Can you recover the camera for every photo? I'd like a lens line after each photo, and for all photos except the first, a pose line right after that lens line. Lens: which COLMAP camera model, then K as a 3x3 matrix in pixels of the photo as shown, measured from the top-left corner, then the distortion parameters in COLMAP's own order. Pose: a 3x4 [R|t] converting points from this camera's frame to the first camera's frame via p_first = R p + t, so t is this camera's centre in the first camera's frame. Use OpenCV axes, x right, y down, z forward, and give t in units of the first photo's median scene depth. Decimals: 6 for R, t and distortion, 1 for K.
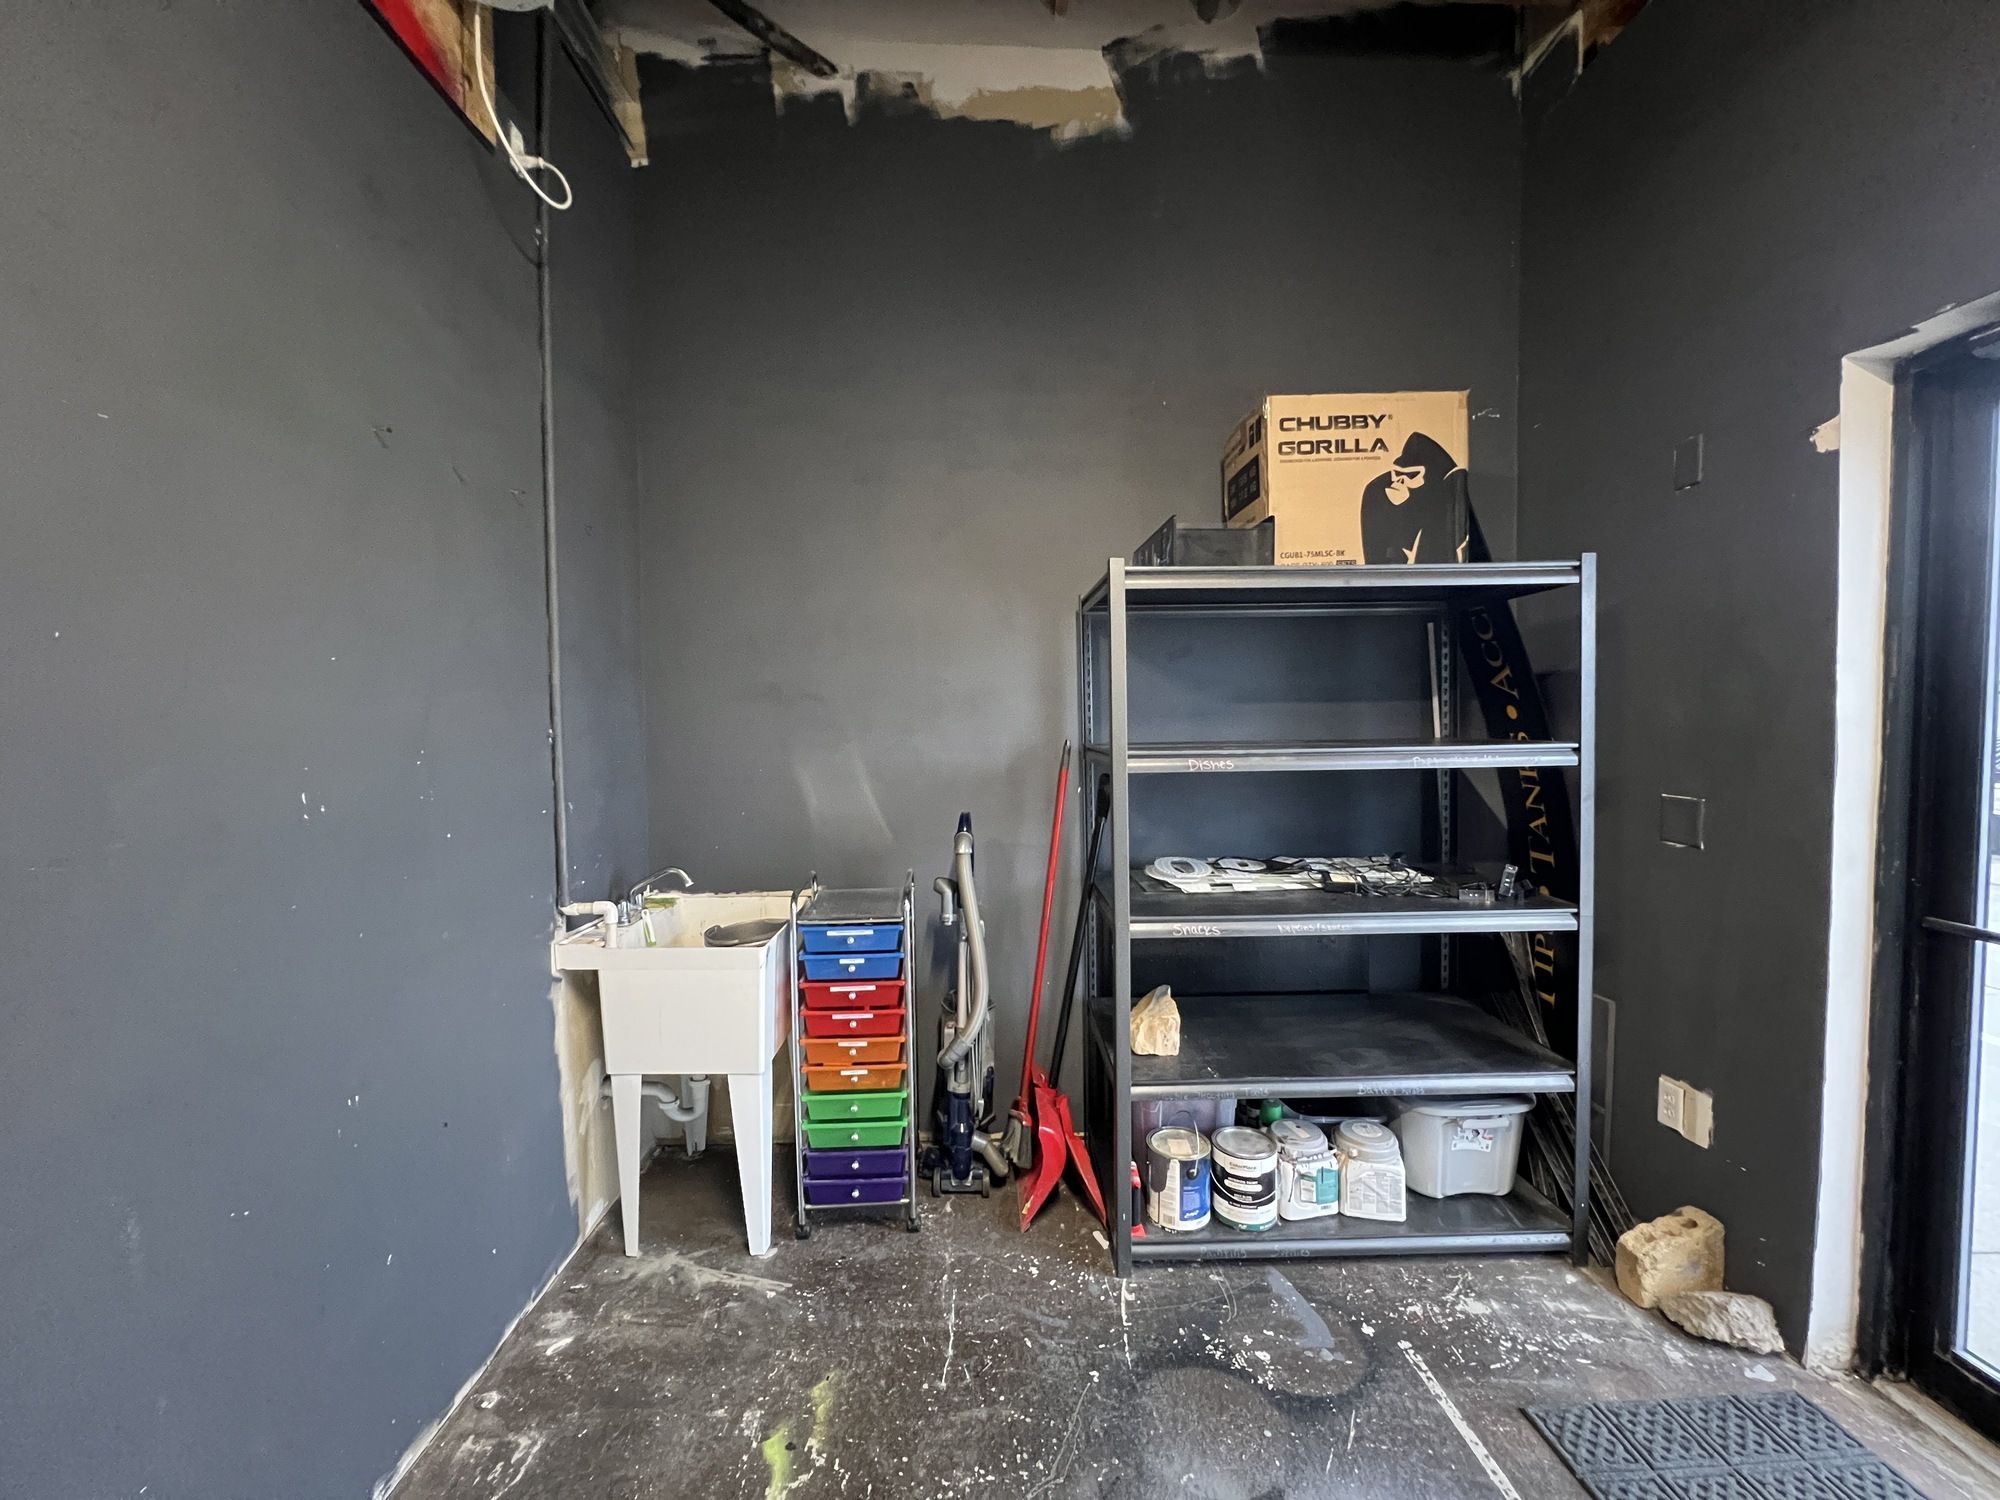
lens RADIAL K [[797.5, 0, 996.5], [0, 797.5, 750.4], [0, 0, 1]] dist [-0.000895, 0.000153]
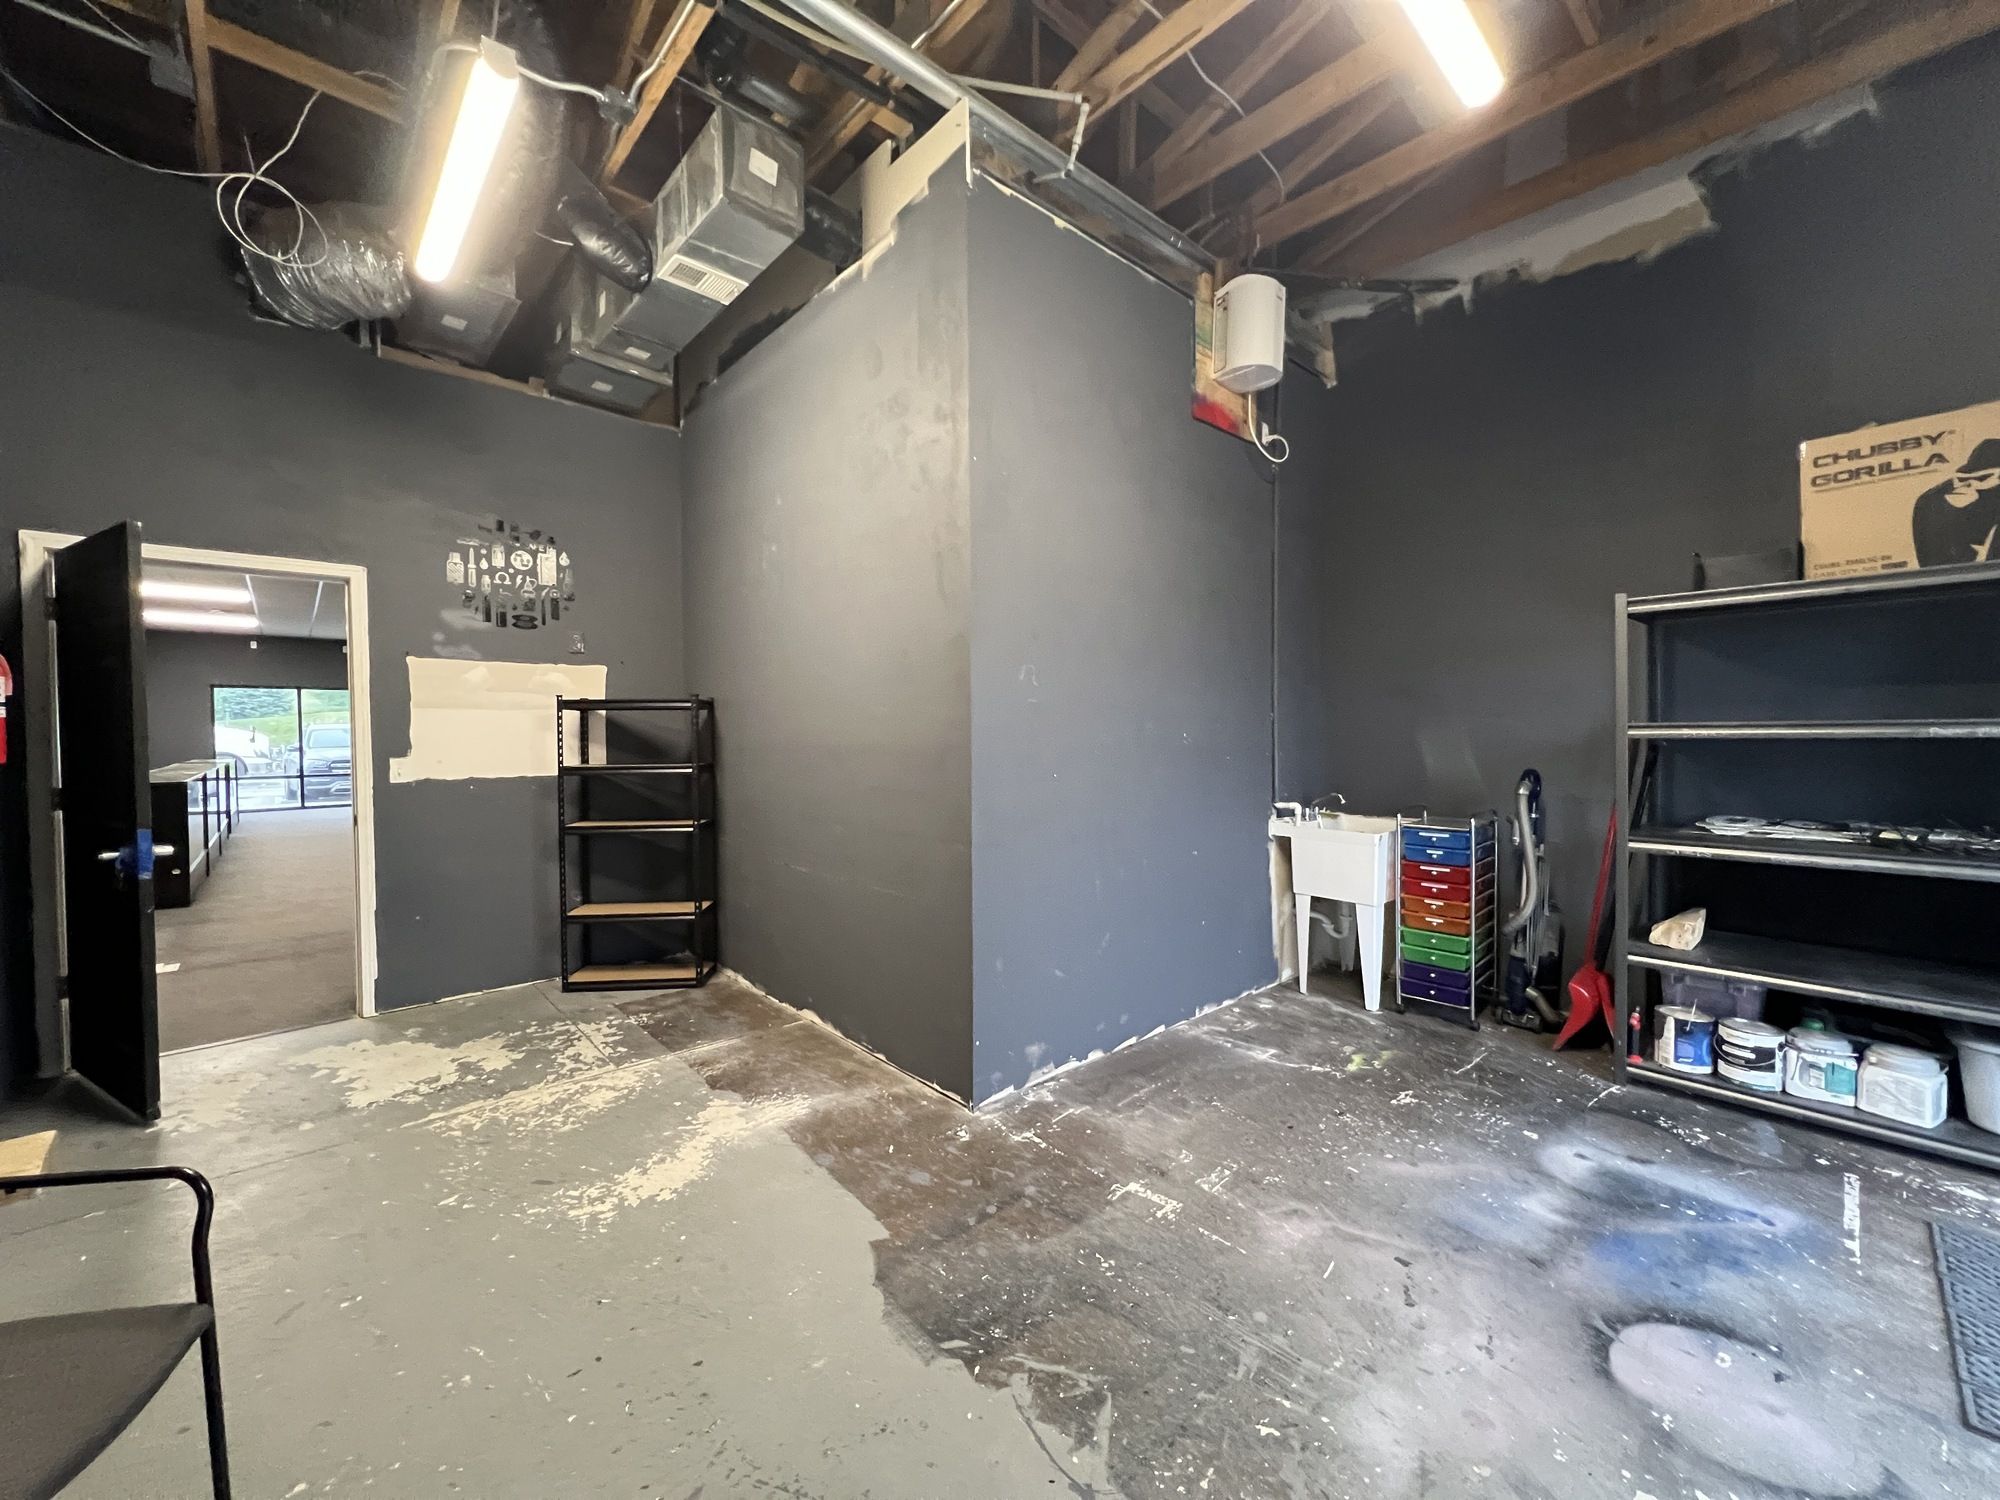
lens RADIAL K [[797.5, 0, 996.5], [0, 797.5, 750.4], [0, 0, 1]] dist [-0.000895, 0.000153]
pose [[0.648284, 0.023813, -0.761027, 0.486287], [-0.027373, 0.999594, 0.007959, 0.065328], [0.760907, 0.015672, 0.648672, -0.772935]]
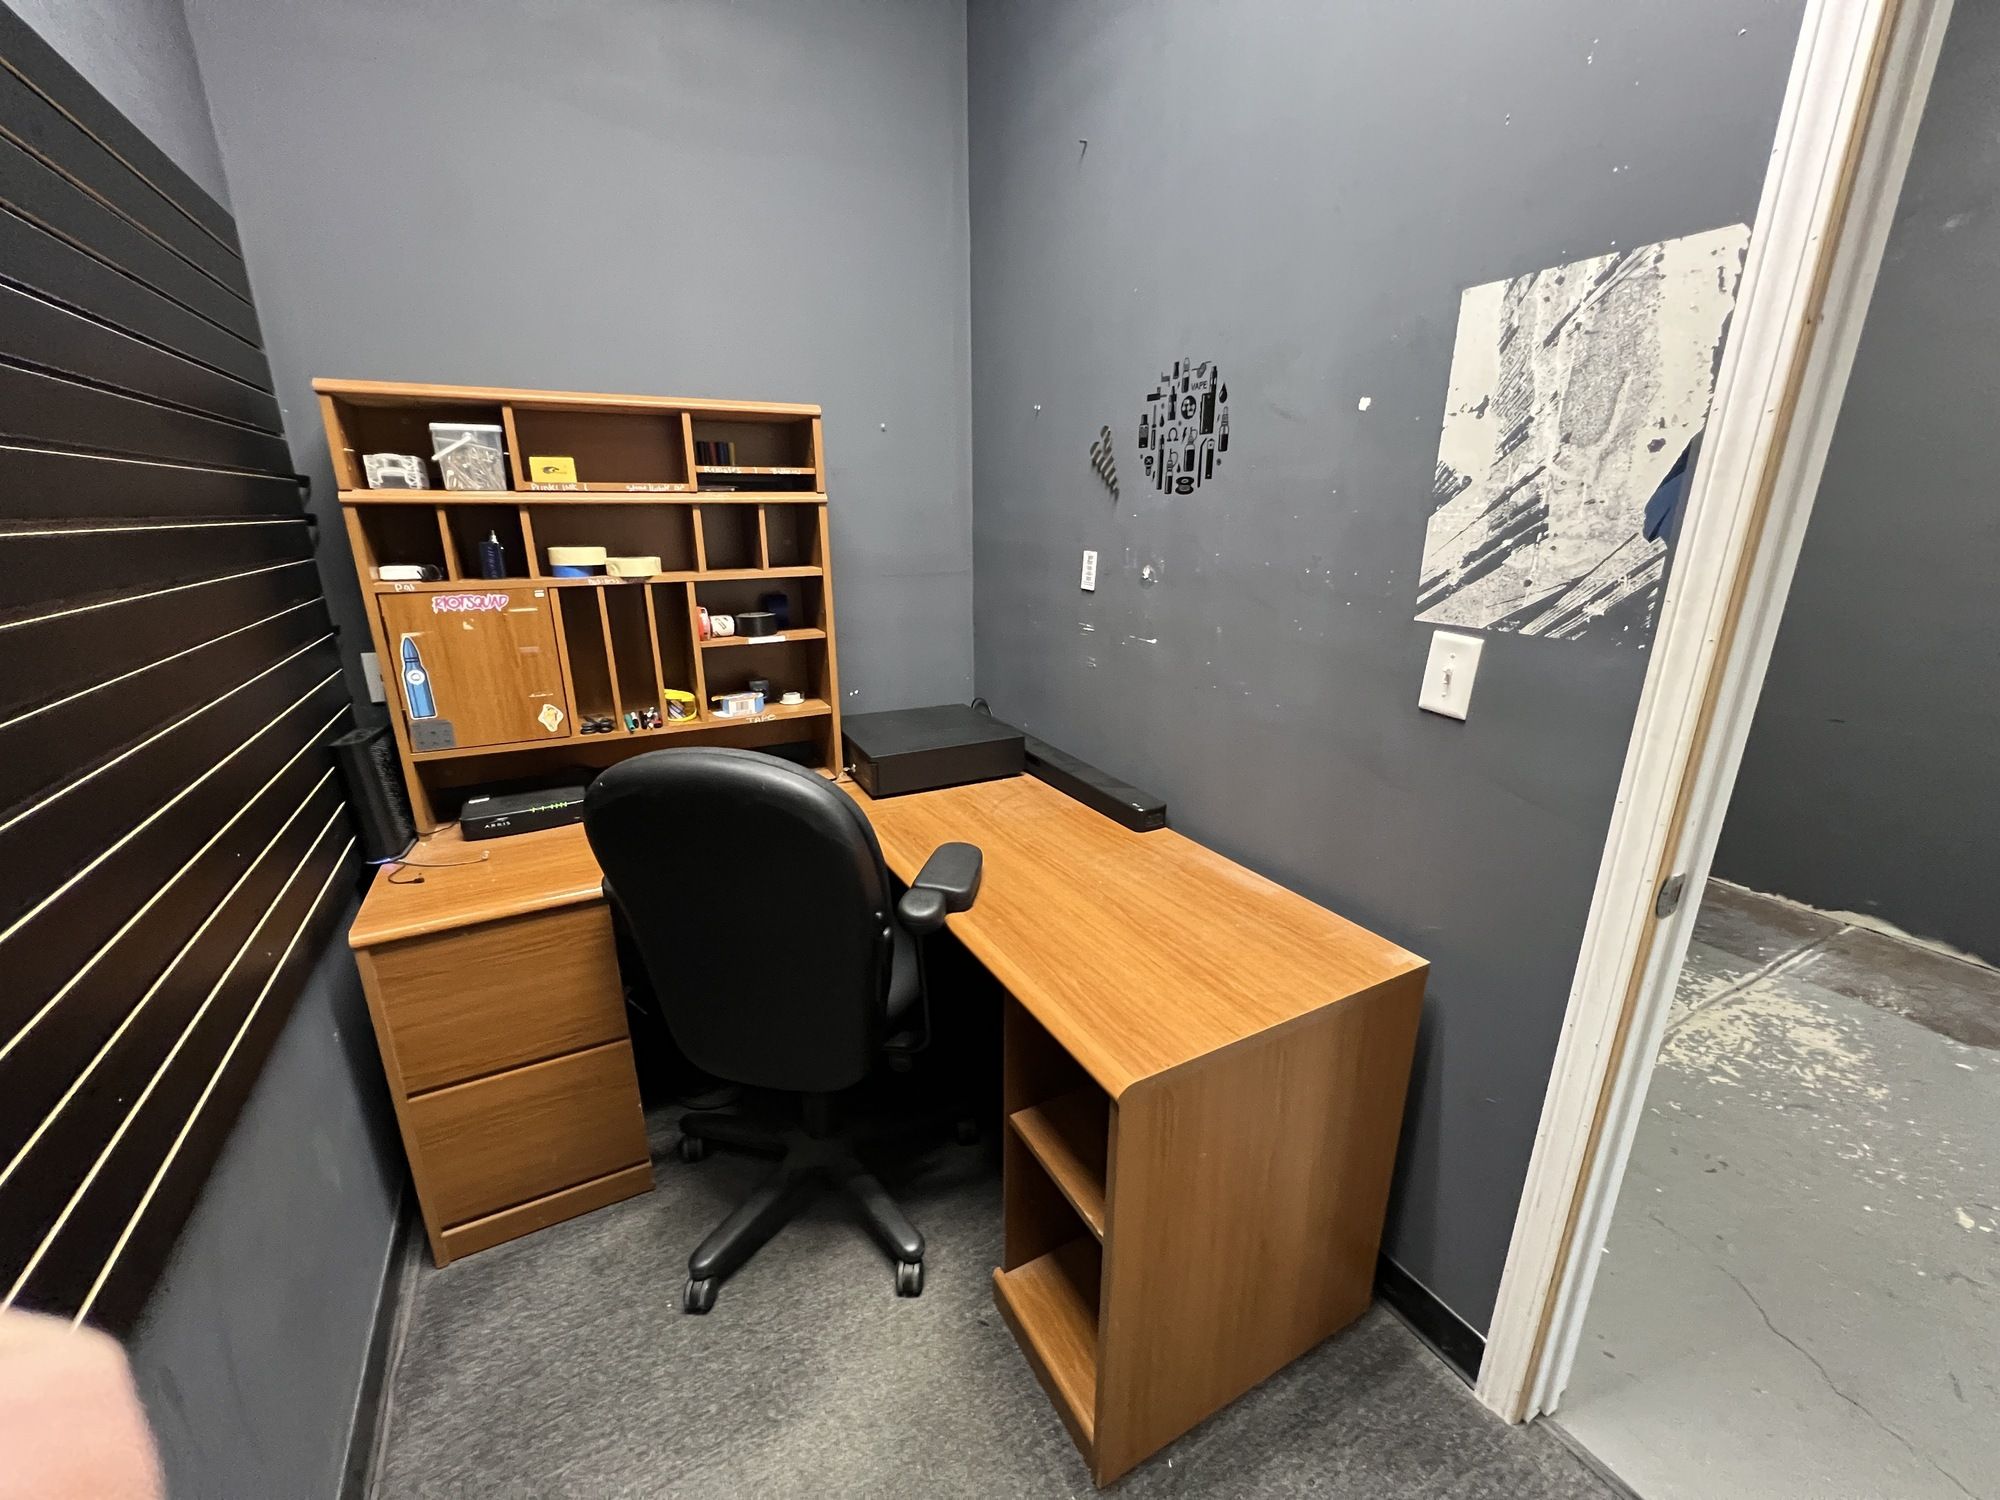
lens RADIAL K [[803.7, 0, 996.9], [0, 803.7, 751.5], [0, 0, 1]] dist [-0.001638, 0.000222]
pose [[0.456747, 0.269430, -0.847815, -0.657226], [-0.033706, 0.957590, 0.286157, 0.067654], [0.888958, -0.102124, 0.446458, -1.752281]]
